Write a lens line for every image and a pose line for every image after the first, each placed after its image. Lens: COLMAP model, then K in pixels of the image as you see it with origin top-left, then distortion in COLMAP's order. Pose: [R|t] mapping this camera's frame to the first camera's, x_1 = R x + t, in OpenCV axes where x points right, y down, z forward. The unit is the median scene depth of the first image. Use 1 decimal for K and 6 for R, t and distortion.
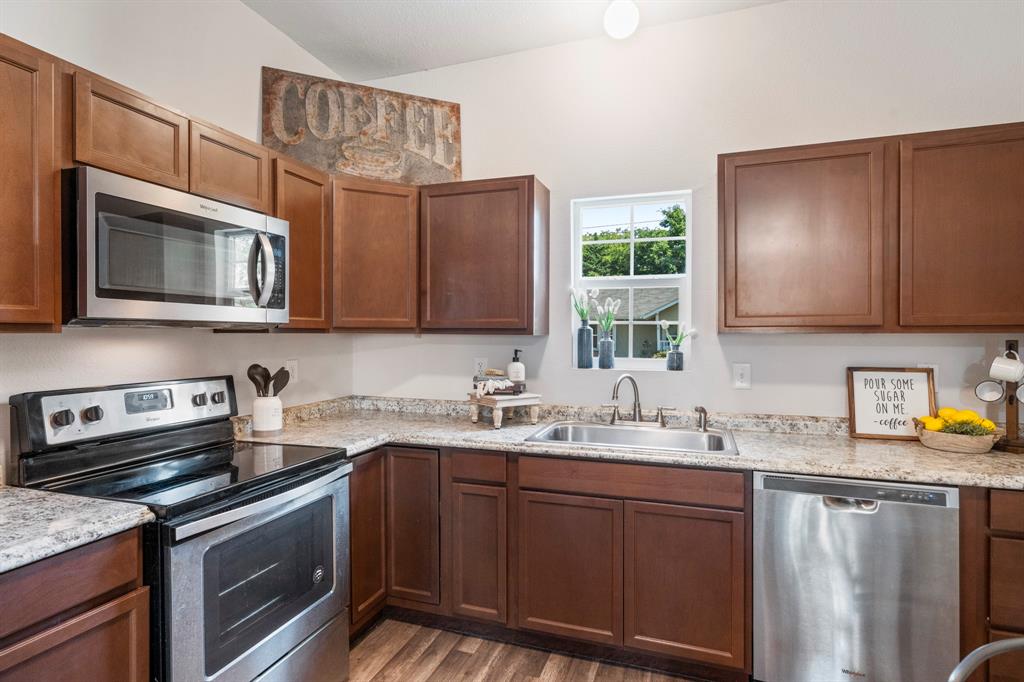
lens RADIAL K [[529.7, 0, 522.1], [0, 529.7, 339.7], [0, 0, 1]] dist [0.001662, 0.000987]
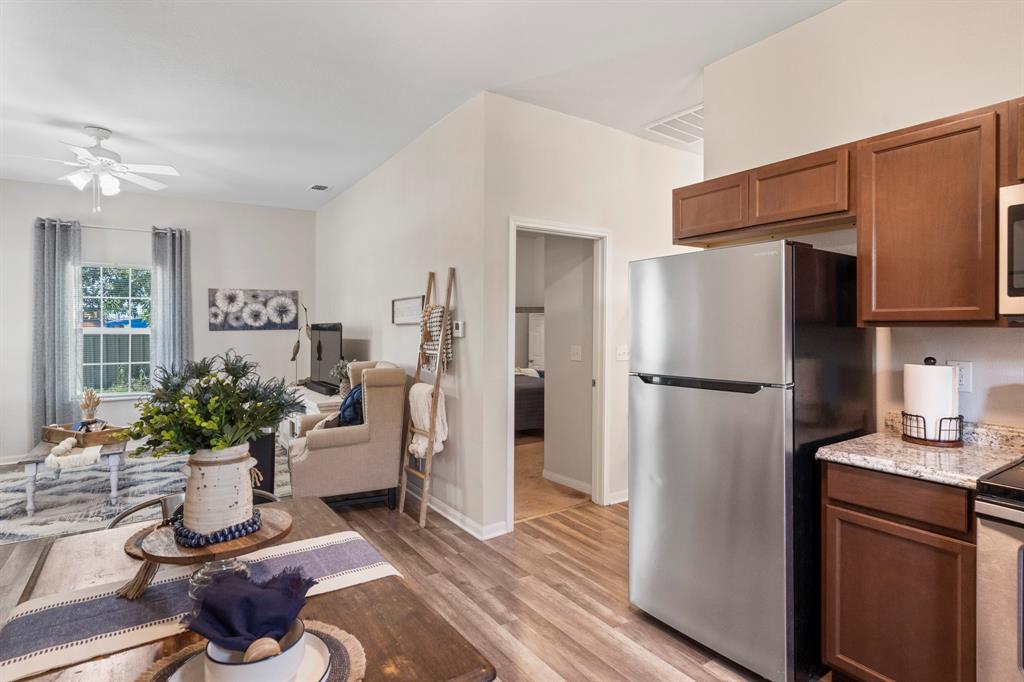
lens RADIAL K [[529.7, 0, 503.0], [0, 529.7, 338.1], [0, 0, 1]] dist [0.001662, 0.000987]
pose [[-0.633848, 0.014974, -0.773313, 0.495607], [-0.009748, 0.999578, 0.027346, -0.006273], [0.773396, 0.024872, -0.633435, 0.544511]]
